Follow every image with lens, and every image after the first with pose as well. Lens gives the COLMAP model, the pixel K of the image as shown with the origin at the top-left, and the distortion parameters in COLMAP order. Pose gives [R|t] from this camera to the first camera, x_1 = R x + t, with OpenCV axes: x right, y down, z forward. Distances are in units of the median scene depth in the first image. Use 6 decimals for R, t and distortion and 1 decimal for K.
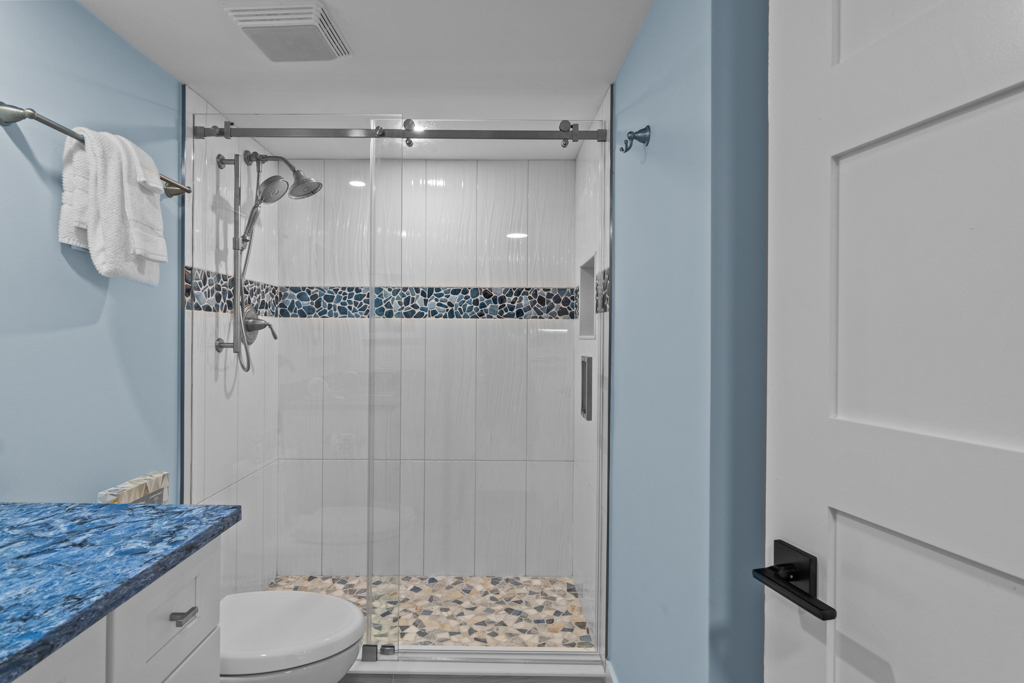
lens RADIAL K [[537.2, 0, 512.6], [0, 537.2, 339.4], [0, 0, 1]] dist [0.006865, 0.000263]
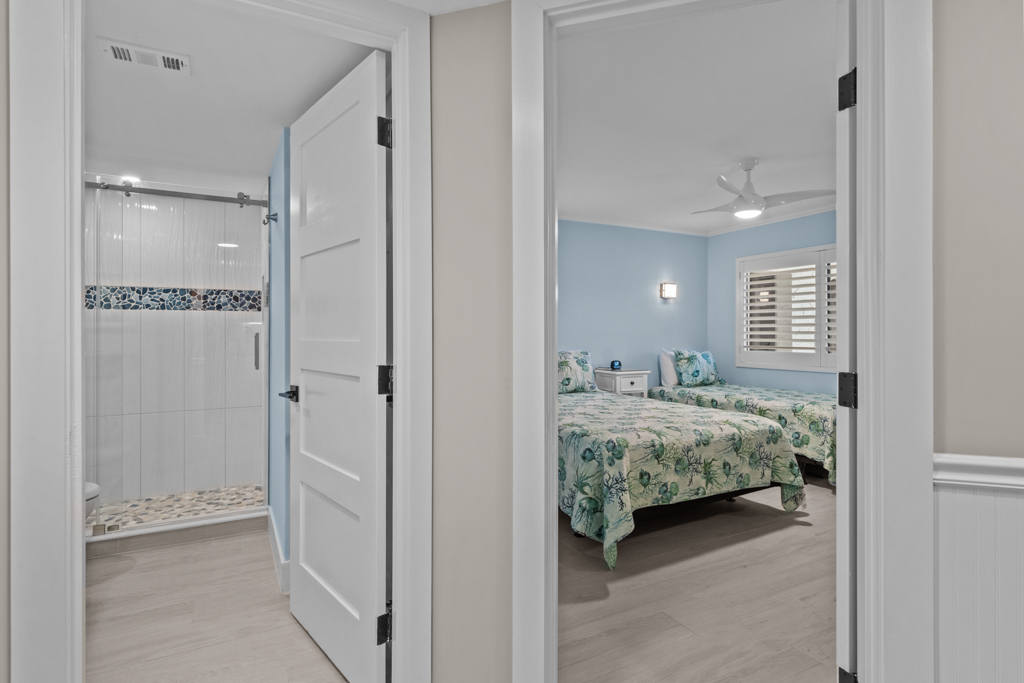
lens RADIAL K [[514.6, 0, 509.5], [0, 514.6, 332.0], [0, 0, 1]] dist [-0.004726, -0.001336]
pose [[0.892676, -0.007640, 0.450634, 0.088030], [0.010965, 0.999929, -0.004768, 0.034289], [-0.450565, 0.009197, 0.892696, -0.595013]]
